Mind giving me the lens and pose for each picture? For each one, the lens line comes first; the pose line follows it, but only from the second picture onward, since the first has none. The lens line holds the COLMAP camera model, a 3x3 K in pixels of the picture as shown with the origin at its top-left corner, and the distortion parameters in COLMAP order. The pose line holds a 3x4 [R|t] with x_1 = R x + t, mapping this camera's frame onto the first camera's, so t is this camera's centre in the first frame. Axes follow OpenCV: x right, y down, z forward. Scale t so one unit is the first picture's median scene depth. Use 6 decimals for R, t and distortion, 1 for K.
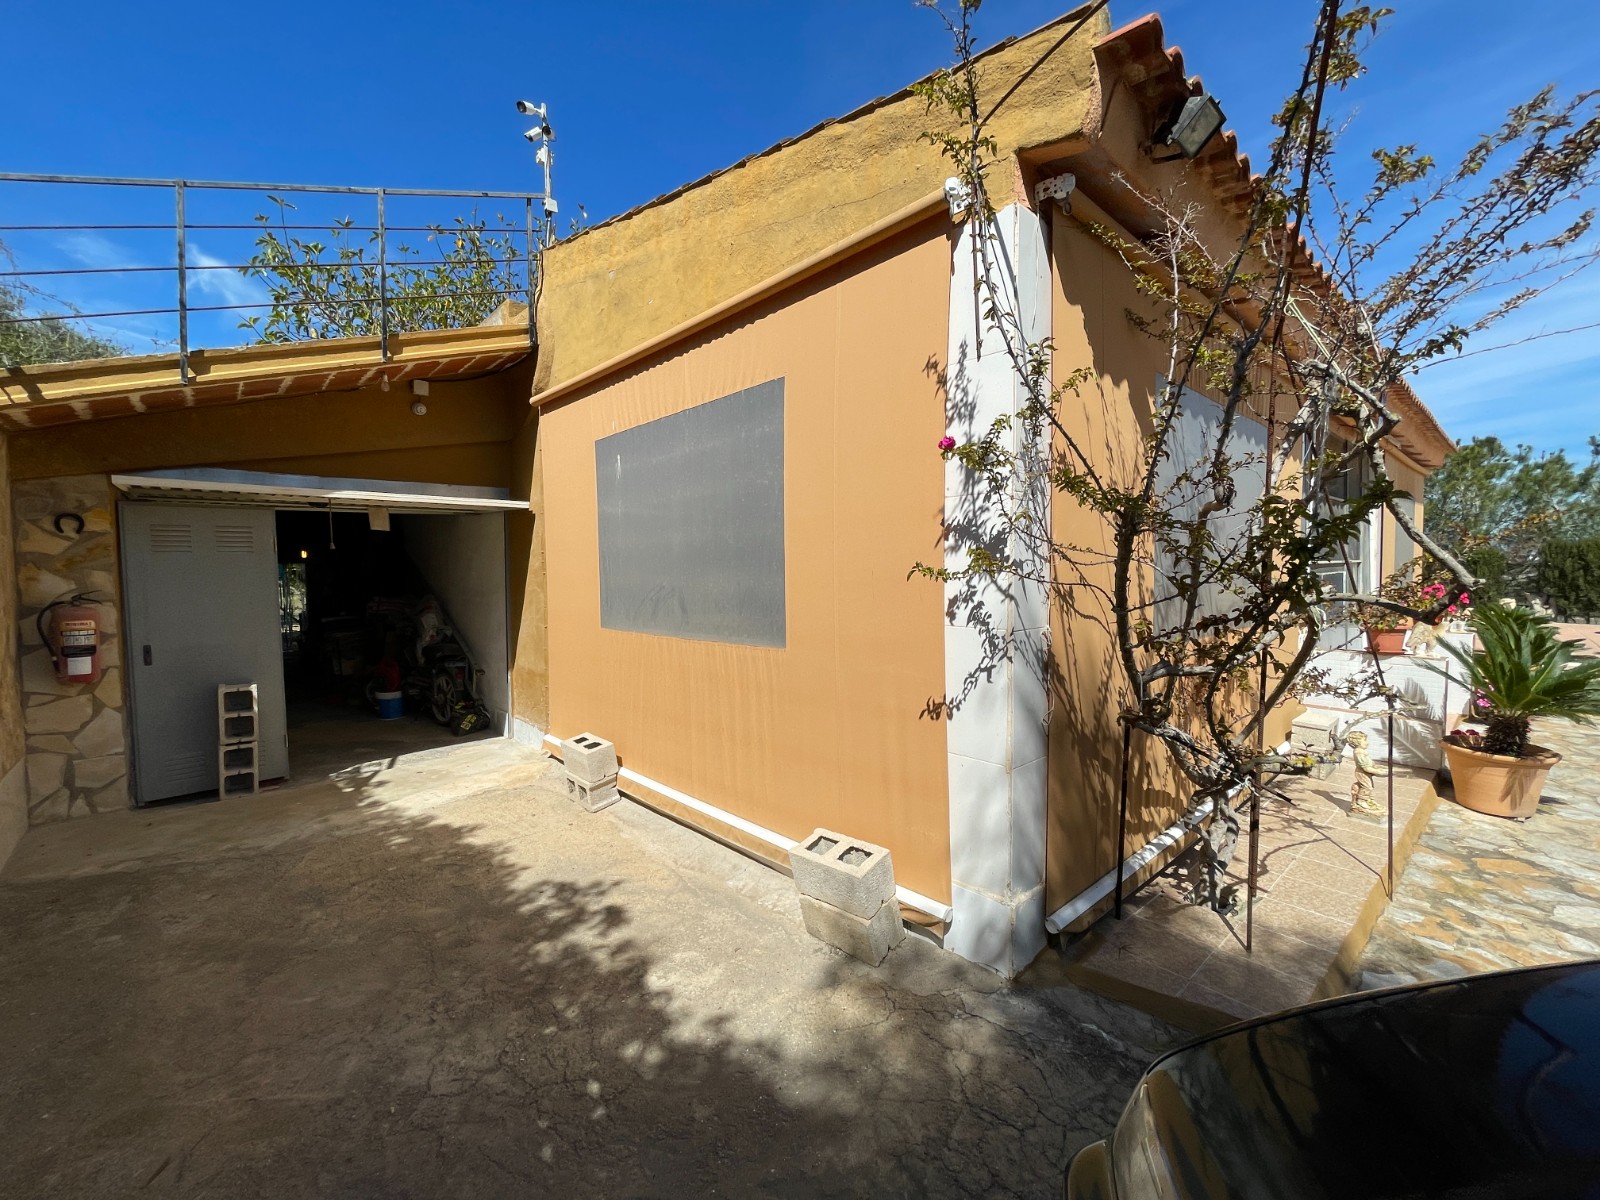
lens RADIAL K [[652.0, 0, 800.0], [0, 652.0, 600.0], [0, 0, 1]] dist [-0.000766, -0.000149]
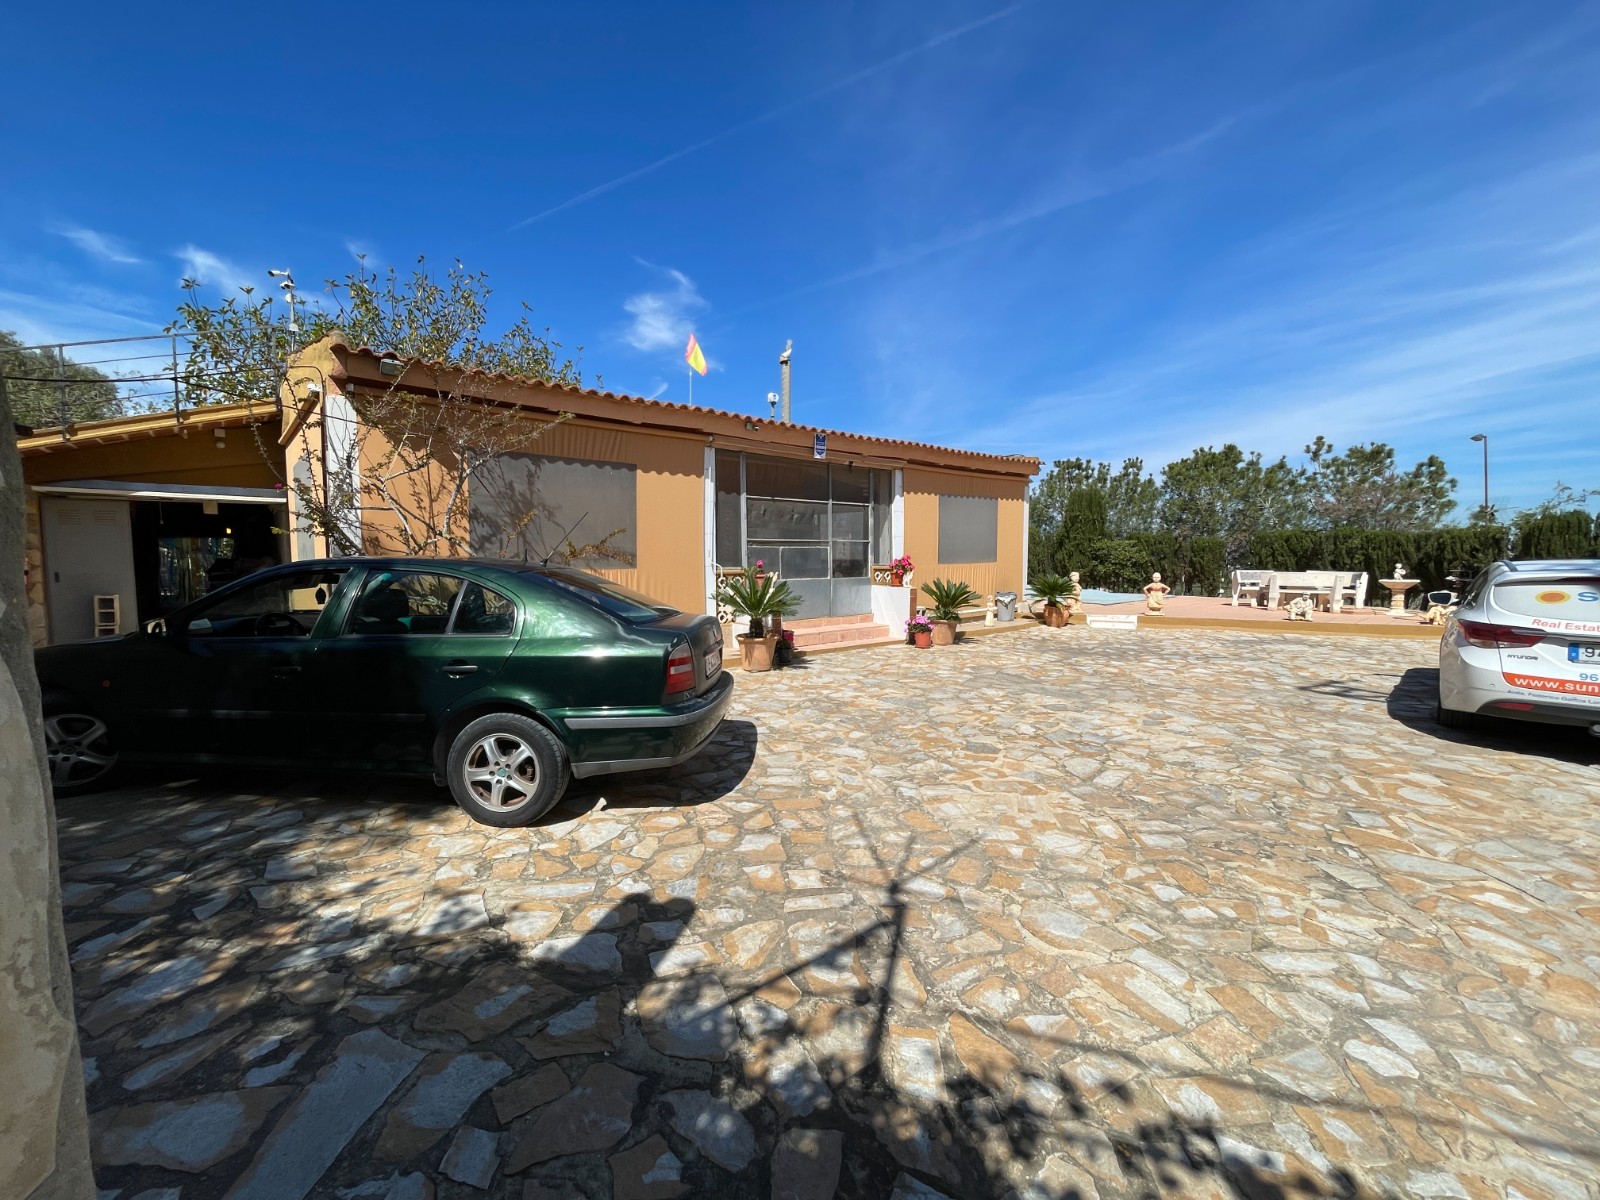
lens RADIAL K [[643.0, 0, 794.0], [0, 643.0, 597.2], [0, 0, 1]] dist [-0.010749, -0.000376]
pose [[0.999878, 0.013070, -0.008566, 1.122855], [-0.012915, 0.999756, 0.017895, 0.074805], [0.008798, -0.017782, 0.999803, -0.806318]]
